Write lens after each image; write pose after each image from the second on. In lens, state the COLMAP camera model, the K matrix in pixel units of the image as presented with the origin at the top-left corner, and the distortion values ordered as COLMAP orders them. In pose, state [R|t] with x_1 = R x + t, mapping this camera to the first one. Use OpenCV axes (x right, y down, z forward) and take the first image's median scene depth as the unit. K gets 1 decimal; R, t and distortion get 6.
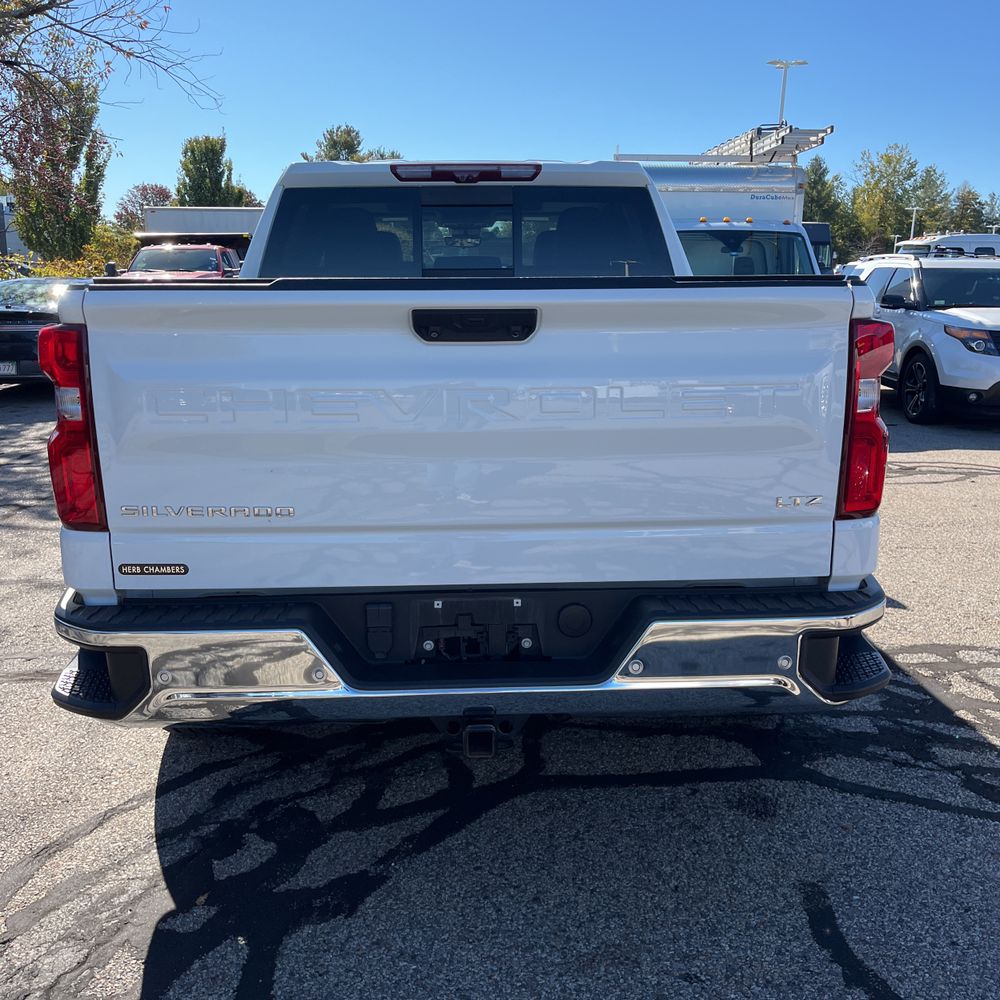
lens RADIAL K [[1007.9, 0, 506.4], [0, 1007.9, 502.9], [0, 0, 1]] dist [0.027384, 0.000000]
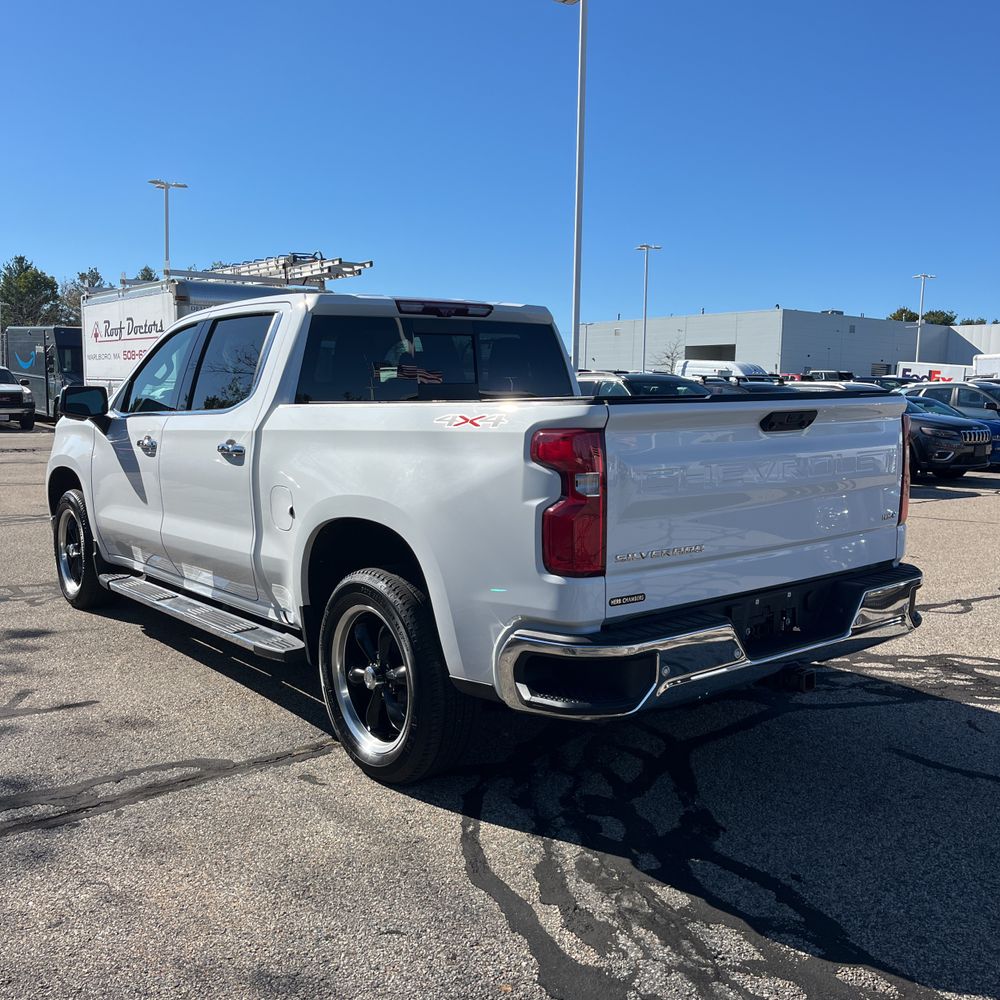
lens RADIAL K [[1007.9, 0, 501.7], [0, 1007.9, 473.3], [0, 0, 1]] dist [0.027384, 0.000000]
pose [[0.809935, -0.053244, 0.584097, -0.946445], [0.128092, 0.987889, -0.087566, -0.005050], [-0.572361, 0.145740, 0.806946, -0.037060]]
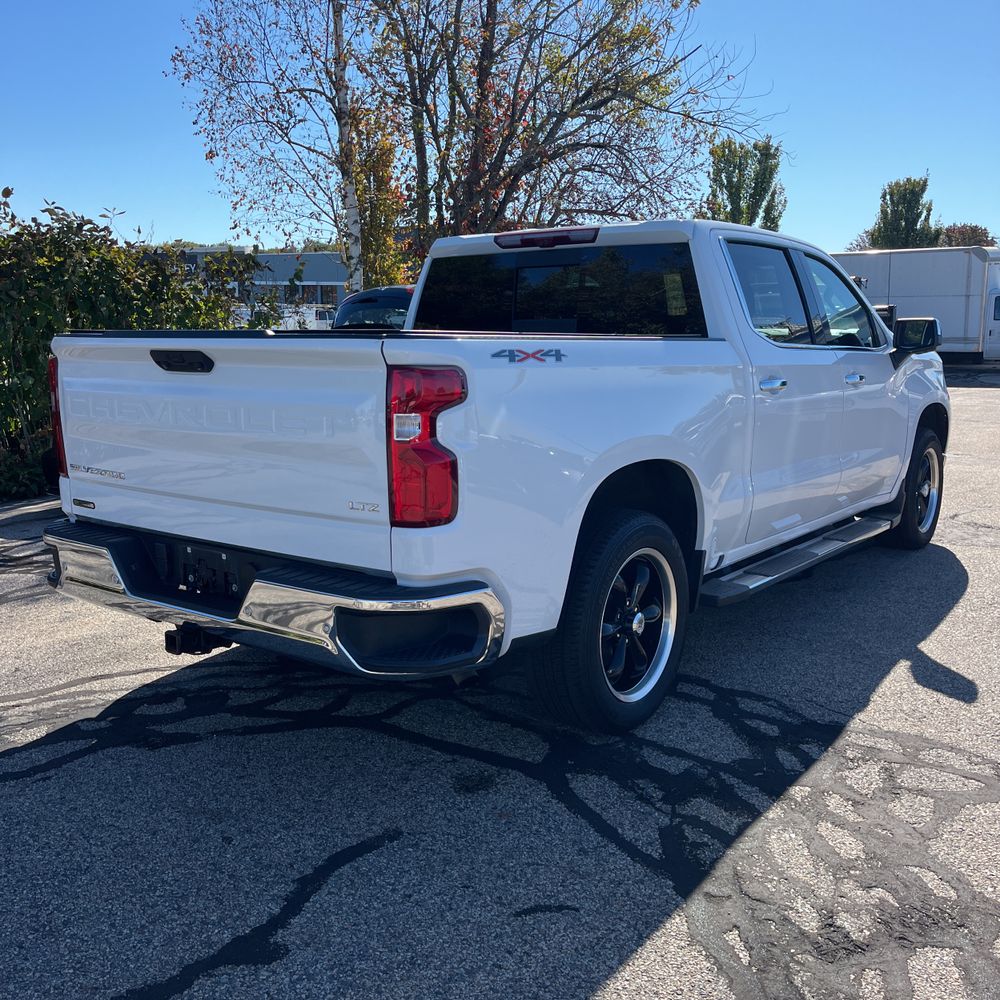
lens RADIAL K [[1007.9, 0, 507.6], [0, 1007.9, 500.4], [0, 0, 1]] dist [0.027384, 0.000000]
pose [[0.777711, 0.106803, -0.619483, 0.894071], [-0.132625, 0.991157, 0.004381, -0.028546], [0.614472, 0.078752, 0.784998, 0.088302]]
